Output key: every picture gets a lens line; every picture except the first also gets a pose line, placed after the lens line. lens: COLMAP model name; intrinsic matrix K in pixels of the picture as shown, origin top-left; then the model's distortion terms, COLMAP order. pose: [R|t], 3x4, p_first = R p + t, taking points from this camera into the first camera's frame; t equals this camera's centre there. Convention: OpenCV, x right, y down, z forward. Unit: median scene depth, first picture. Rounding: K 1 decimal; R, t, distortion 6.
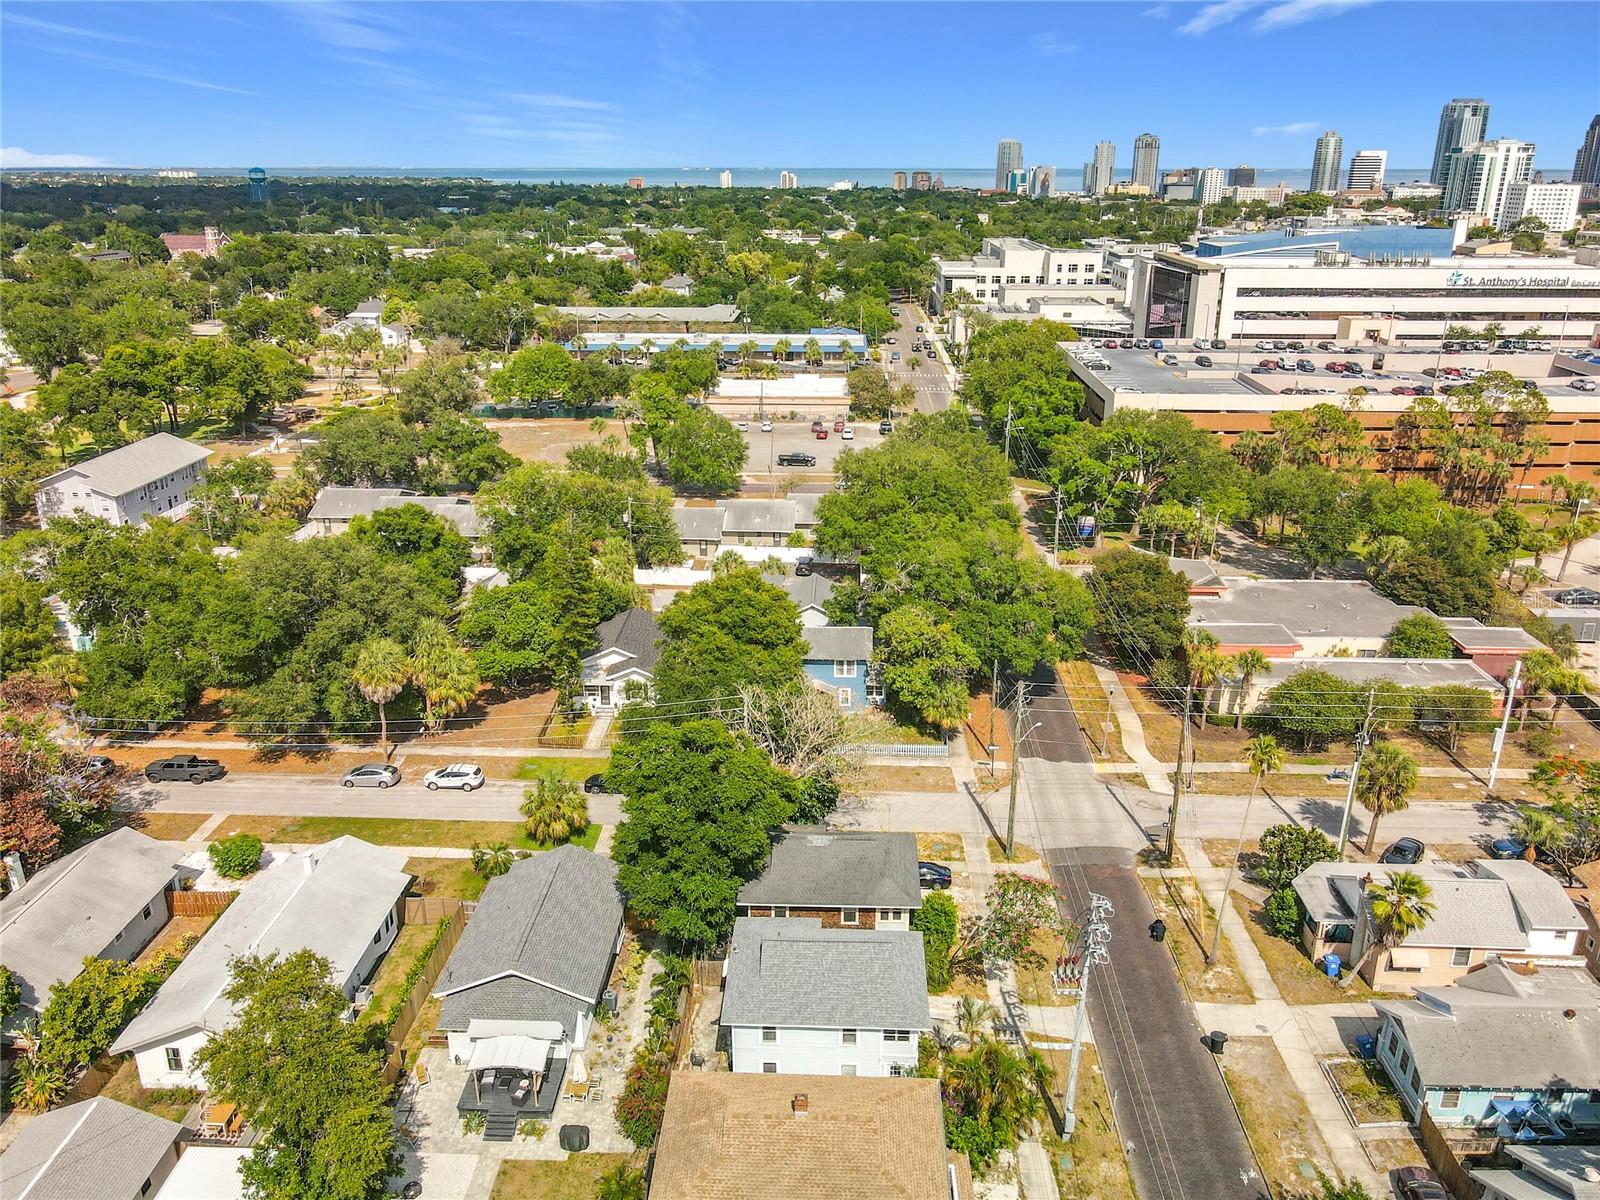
lens RADIAL K [[1198.1, 0, 800.0], [0, 1198.1, 600.0], [0, 0, 1]] dist [-0.009765, 0.037120]
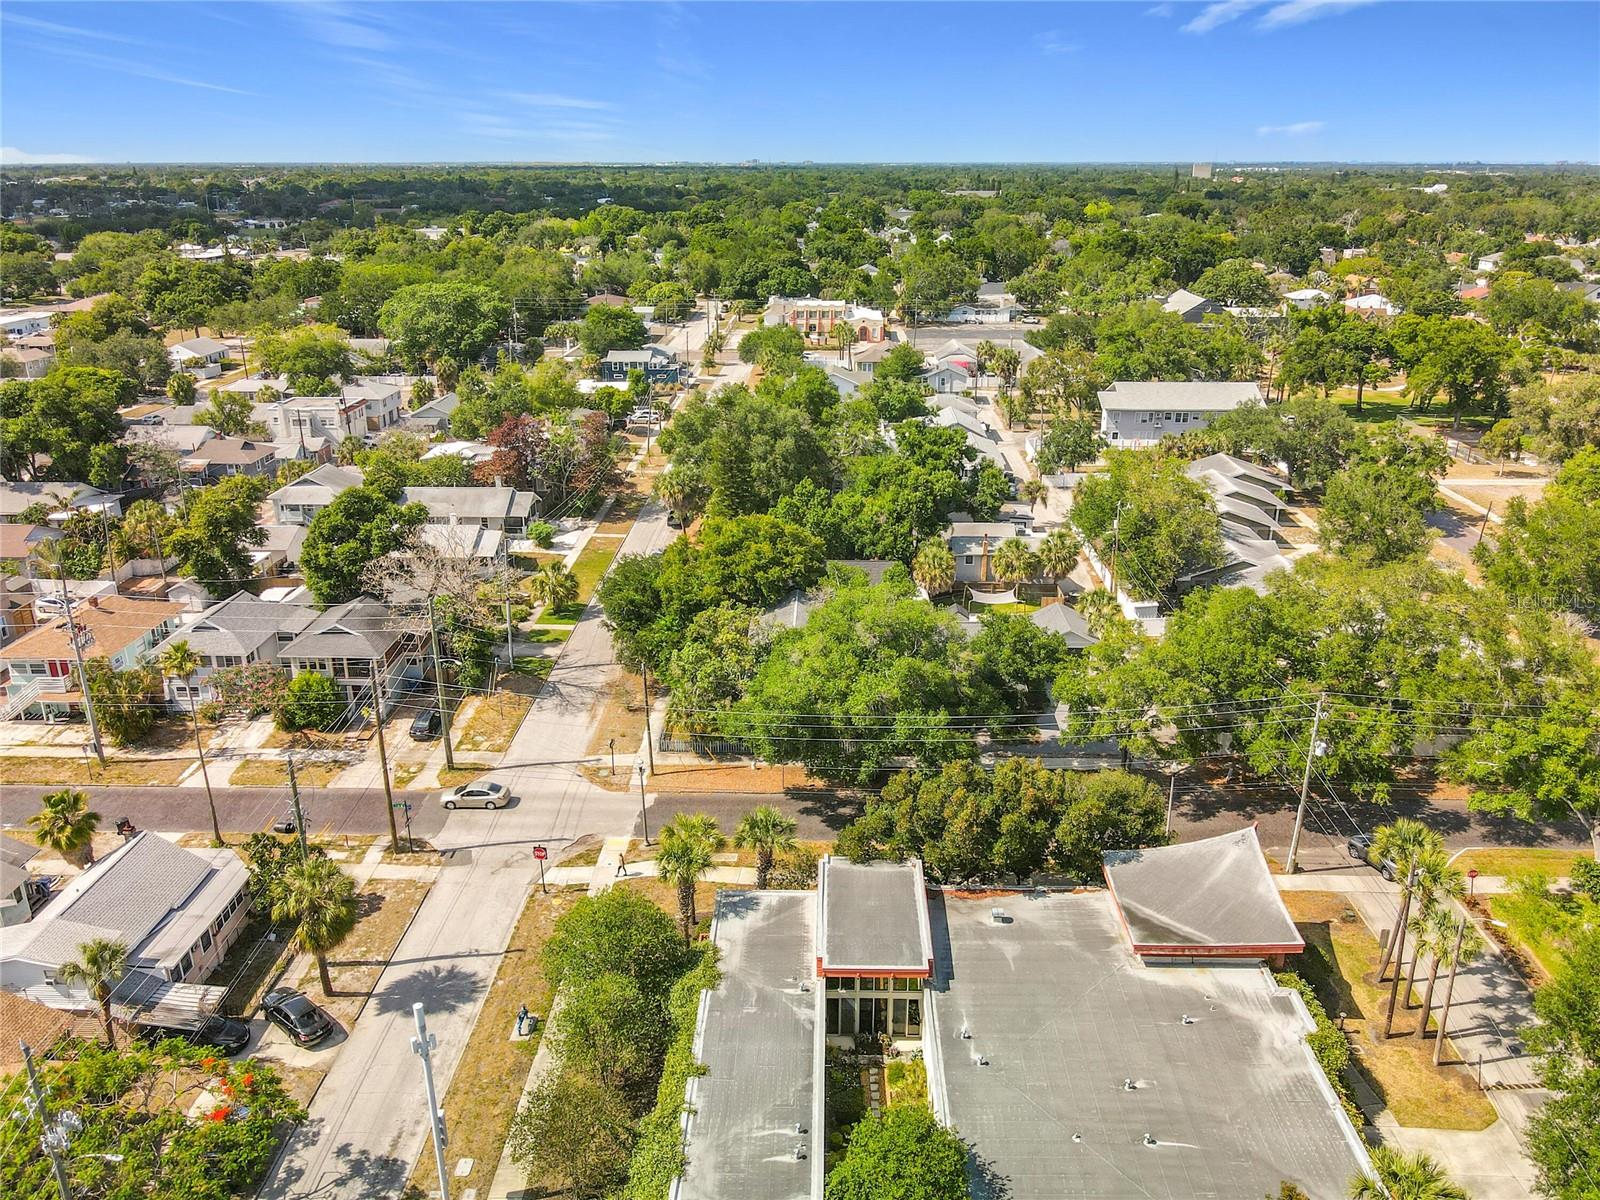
lens RADIAL K [[1198.1, 0, 800.0], [0, 1198.1, 600.0], [0, 0, 1]] dist [-0.009765, 0.037120]
pose [[0.011664, 0.347174, -0.937728, 0.833685], [-0.336312, 0.884520, 0.323292, -0.270420], [0.941678, 0.311599, 0.127076, 0.833858]]
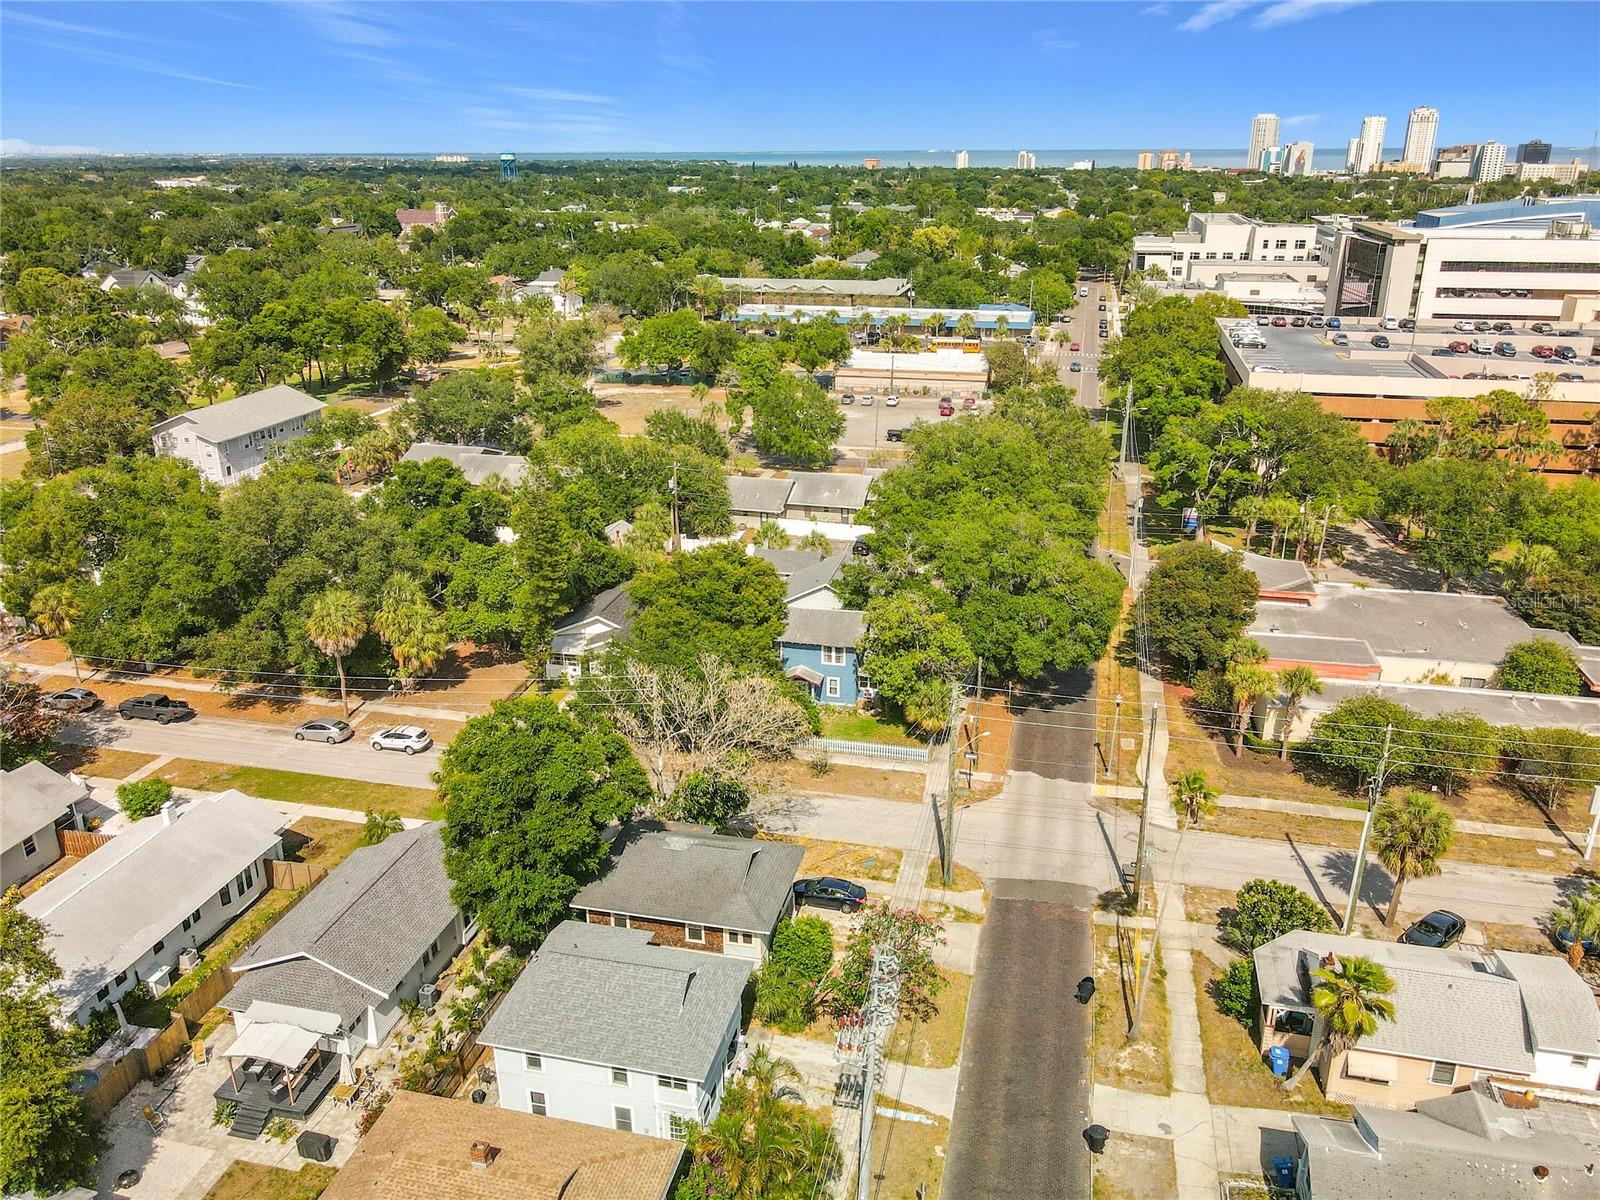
lens RADIAL K [[1196.0, 0, 800.0], [0, 1196.0, 600.0], [0, 0, 1]] dist [-0.000588, 0.010319]
pose [[0.981520, 0.062171, -0.180977, 0.161497], [-0.059783, 0.998038, 0.018625, -0.000169], [0.181779, -0.007462, 0.983311, 0.096733]]
